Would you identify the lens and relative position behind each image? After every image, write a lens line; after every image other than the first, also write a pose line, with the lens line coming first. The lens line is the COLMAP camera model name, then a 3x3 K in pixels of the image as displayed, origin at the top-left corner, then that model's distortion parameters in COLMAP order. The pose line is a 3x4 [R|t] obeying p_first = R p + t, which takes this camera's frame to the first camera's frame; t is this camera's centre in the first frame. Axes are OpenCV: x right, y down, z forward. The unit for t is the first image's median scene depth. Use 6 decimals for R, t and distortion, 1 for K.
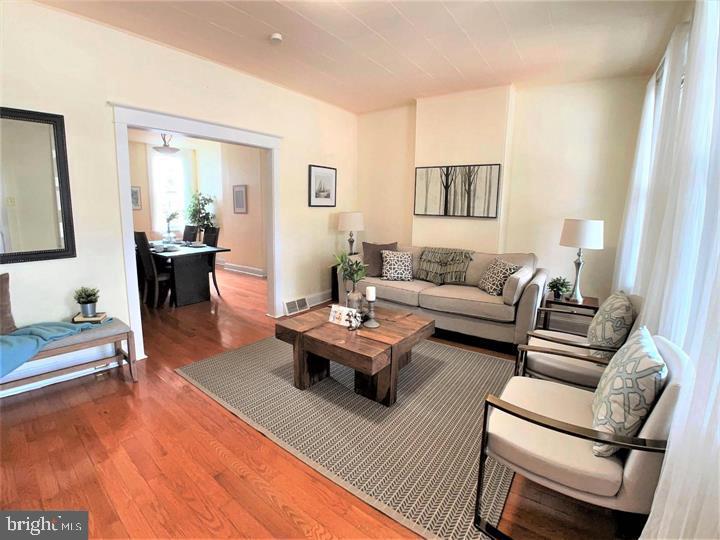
lens RADIAL K [[348.6, 0, 352.4], [0, 348.6, 265.2], [0, 0, 1]] dist [-0.103176, 0.015253]
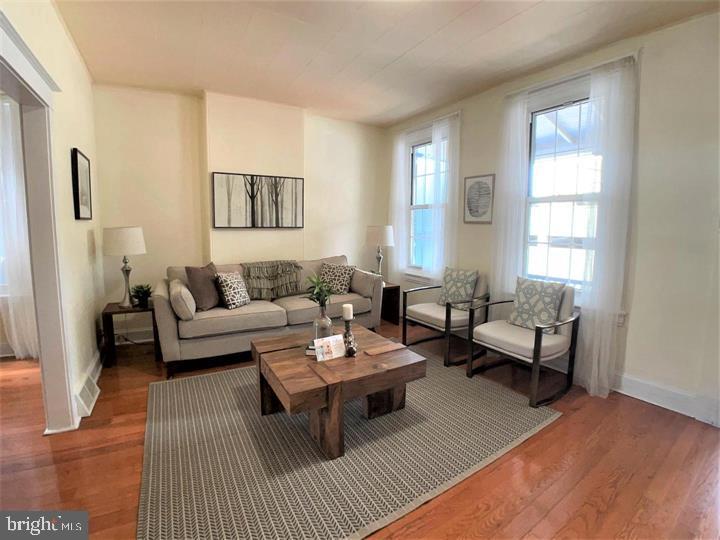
lens RADIAL K [[348.6, 0, 352.4], [0, 348.6, 265.2], [0, 0, 1]] dist [-0.103176, 0.015253]
pose [[0.357854, -0.120158, 0.926014, -0.533119], [0.152056, 0.985948, 0.069174, -0.069779], [-0.921314, 0.116052, 0.371096, 0.437072]]
